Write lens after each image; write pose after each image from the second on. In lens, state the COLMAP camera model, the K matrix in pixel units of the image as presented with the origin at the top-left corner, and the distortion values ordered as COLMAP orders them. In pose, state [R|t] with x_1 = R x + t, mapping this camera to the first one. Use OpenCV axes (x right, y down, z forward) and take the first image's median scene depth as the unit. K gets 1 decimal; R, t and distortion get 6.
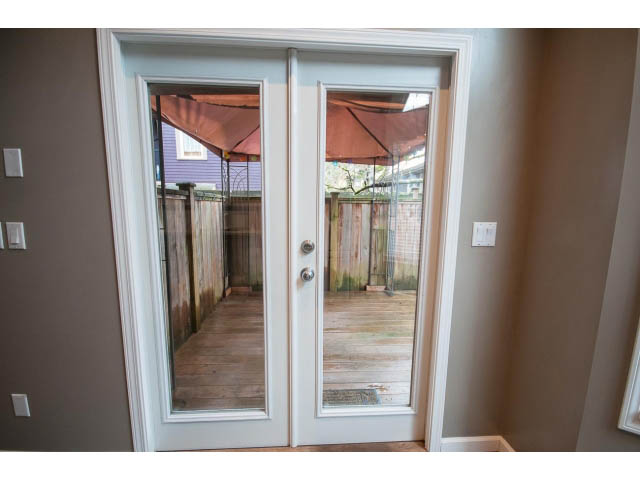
lens RADIAL K [[280.6, 0, 321.9], [0, 280.6, 243.2], [0, 0, 1]] dist [-0.005027, -0.000533]
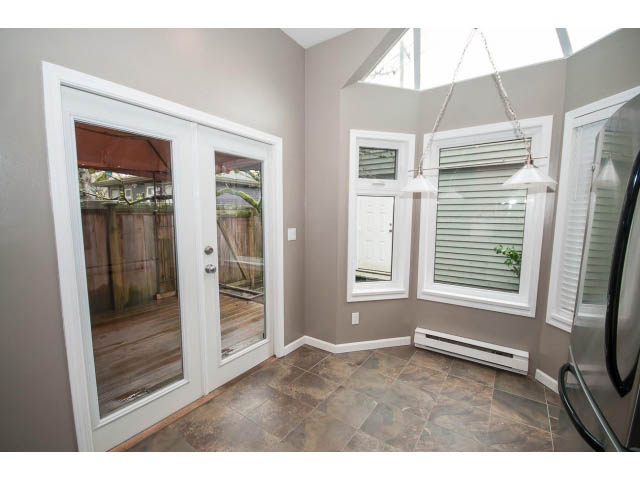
lens RADIAL K [[280.6, 0, 321.9], [0, 280.6, 243.2], [0, 0, 1]] dist [-0.005027, -0.000533]
pose [[0.617953, -0.089853, 0.781063, -0.258466], [0.105867, 0.993910, 0.030579, -0.002627], [-0.779054, 0.063793, 0.623702, -0.124316]]
